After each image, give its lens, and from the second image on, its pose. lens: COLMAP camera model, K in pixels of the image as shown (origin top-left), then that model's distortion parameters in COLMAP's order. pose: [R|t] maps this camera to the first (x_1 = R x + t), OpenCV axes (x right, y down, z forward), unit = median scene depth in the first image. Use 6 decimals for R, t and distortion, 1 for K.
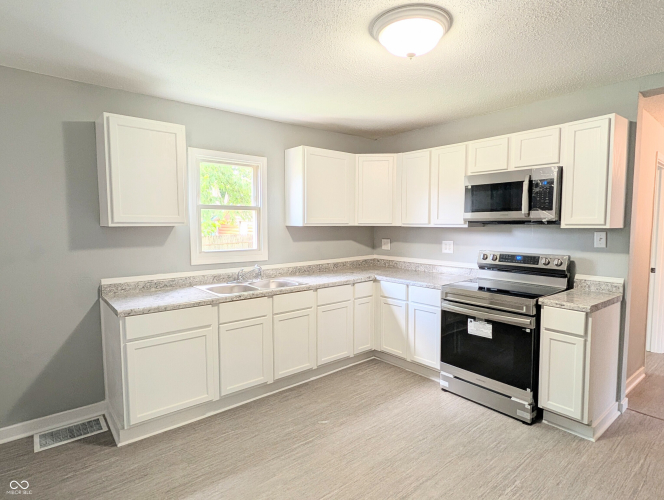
lens RADIAL K [[366.7, 0, 350.4], [0, 366.7, 247.0], [0, 0, 1]] dist [0.003520, 0.000793]
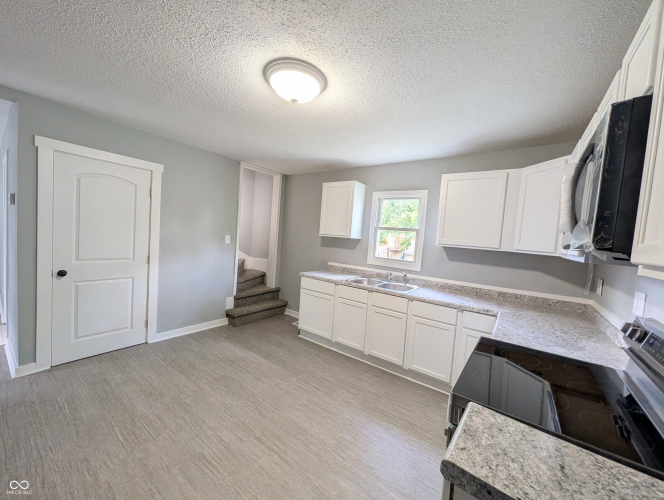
lens RADIAL K [[257.0, 0, 330.1], [0, 257.0, 248.7], [0, 0, 1]] dist [0.001922, 0.000182]
pose [[0.221506, 0.067975, -0.972787, 0.634083], [-0.140375, 0.989400, 0.037172, -0.035890], [0.965003, 0.128321, 0.228700, 0.574440]]
